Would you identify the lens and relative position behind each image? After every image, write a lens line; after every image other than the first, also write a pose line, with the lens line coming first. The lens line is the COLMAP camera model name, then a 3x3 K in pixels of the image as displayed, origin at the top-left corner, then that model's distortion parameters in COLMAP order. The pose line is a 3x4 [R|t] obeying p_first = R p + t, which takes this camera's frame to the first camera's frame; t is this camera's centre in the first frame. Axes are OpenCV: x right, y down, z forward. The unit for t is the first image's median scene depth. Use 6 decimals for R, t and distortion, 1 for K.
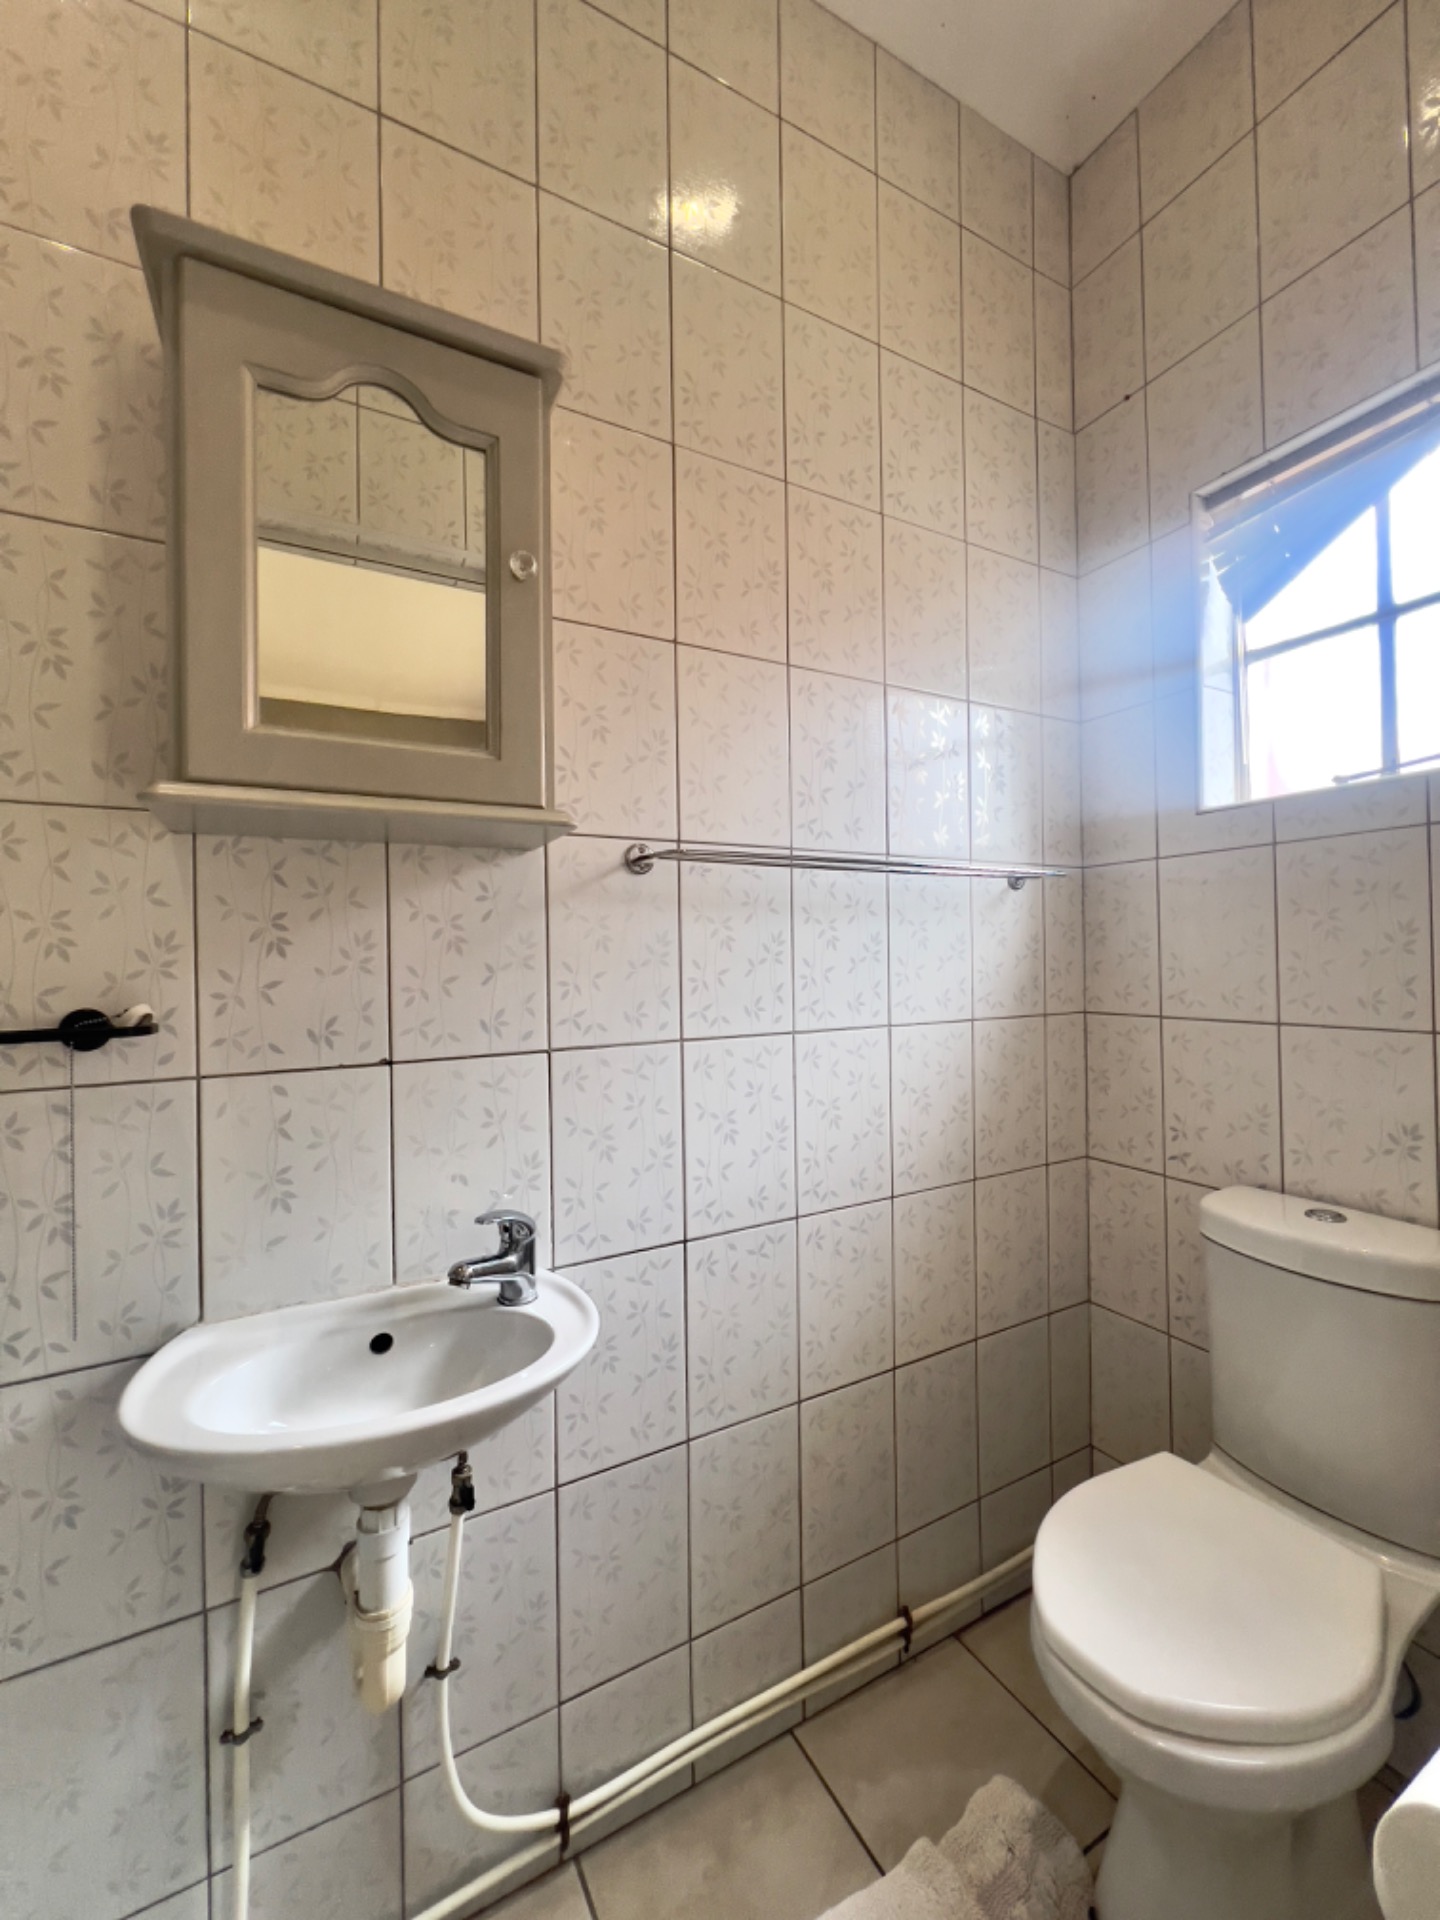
lens RADIAL K [[769.1, 0, 723.1], [0, 769.1, 954.6], [0, 0, 1]] dist [-0.004339, 0.001099]
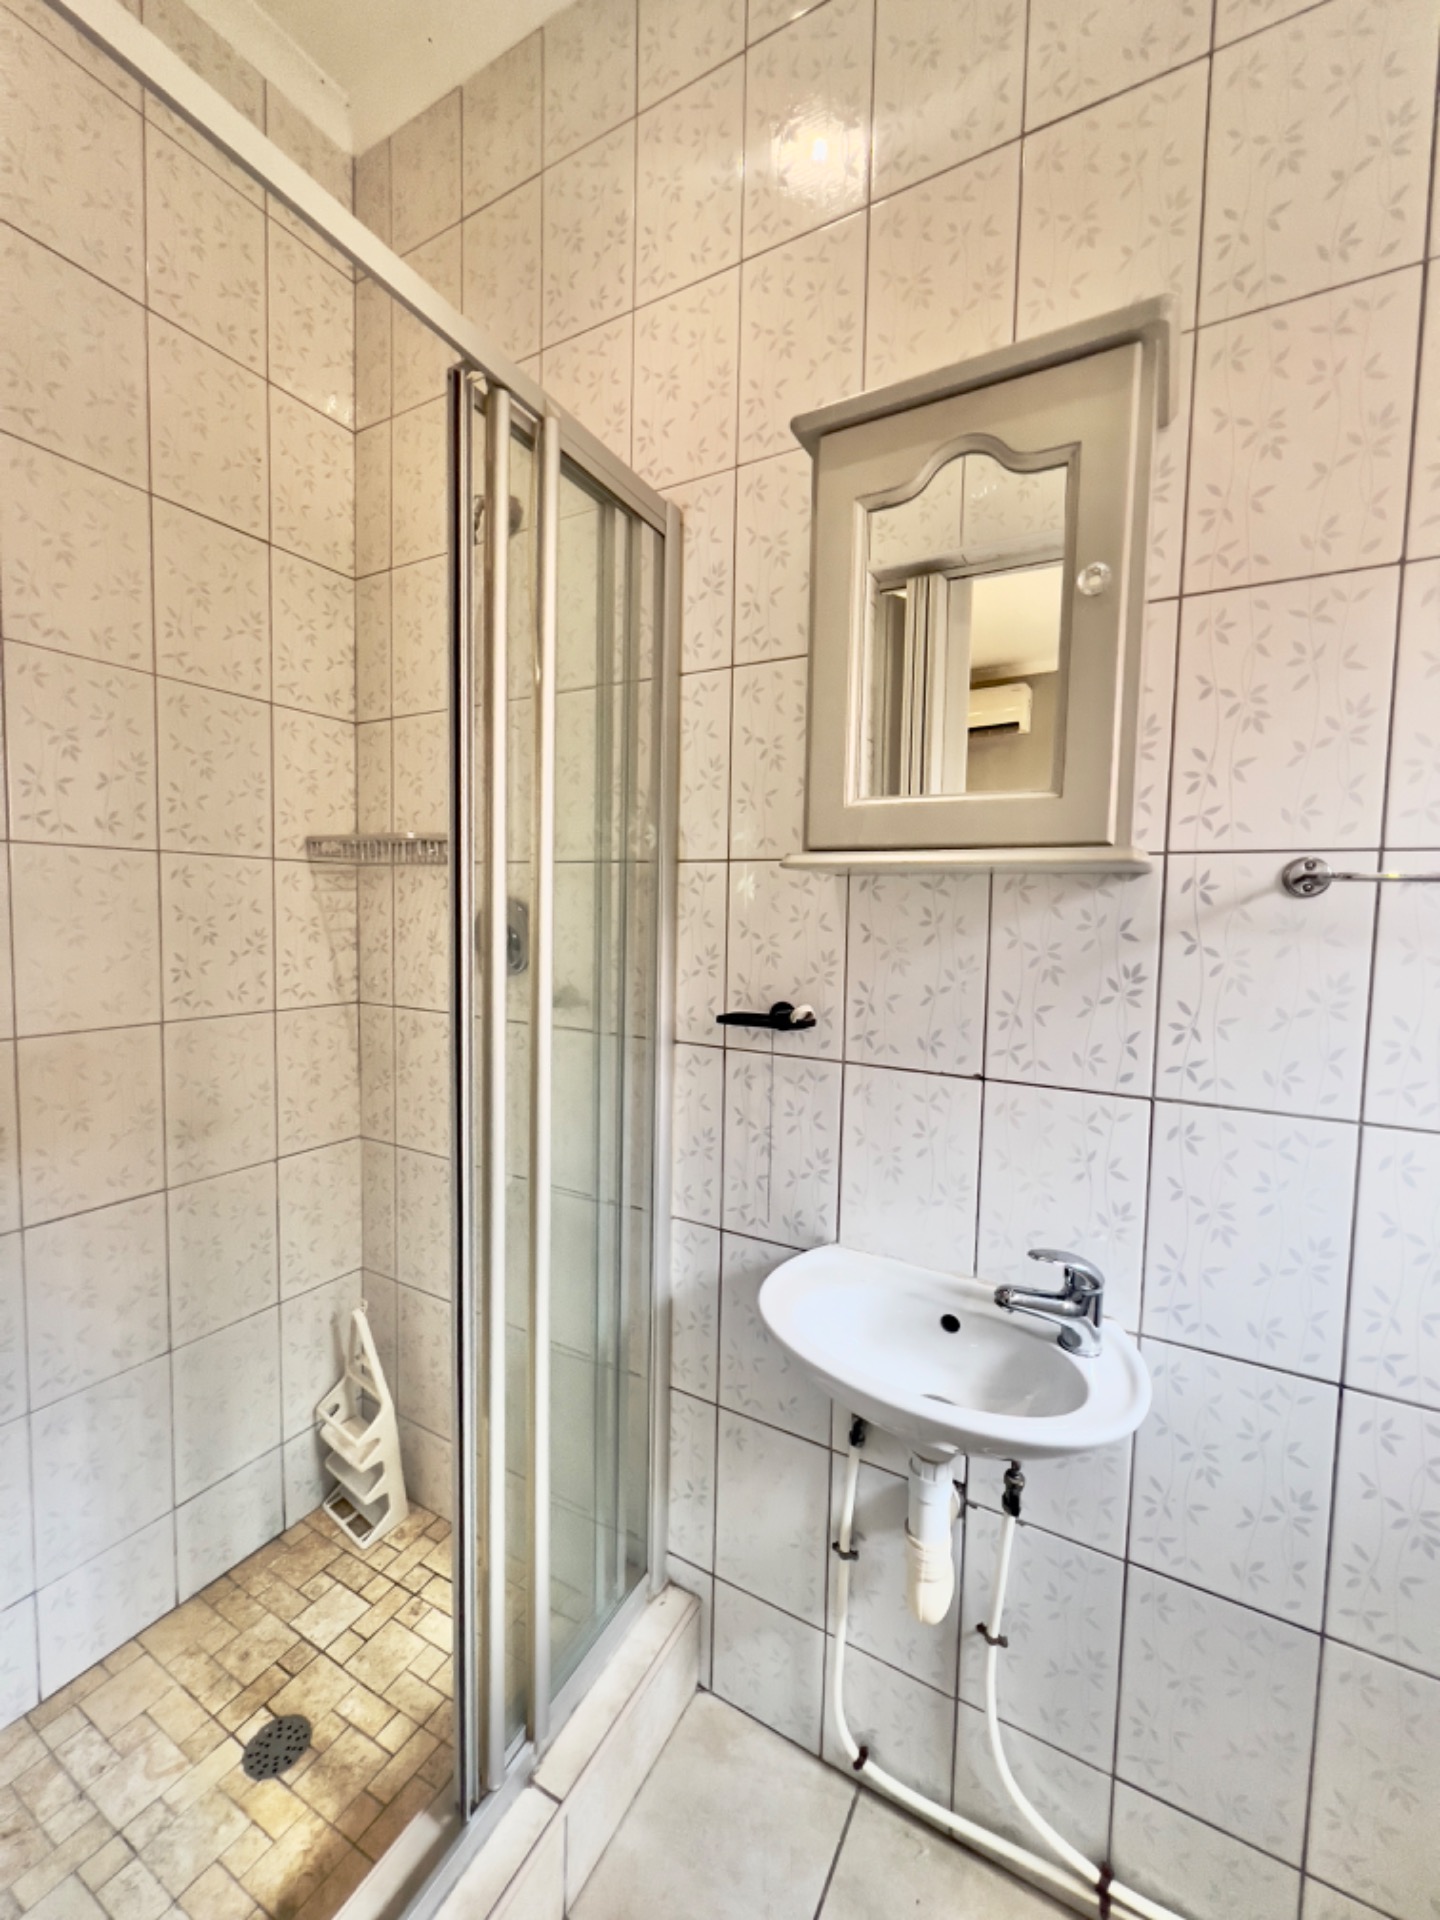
lens RADIAL K [[769.1, 0, 726.0], [0, 769.1, 952.4], [0, 0, 1]] dist [-0.004339, 0.001099]
pose [[0.533527, 0.080189, -0.841973, 0.281289], [-0.022829, 0.996498, 0.080440, -0.119463], [0.845475, -0.023695, 0.533490, 0.125861]]
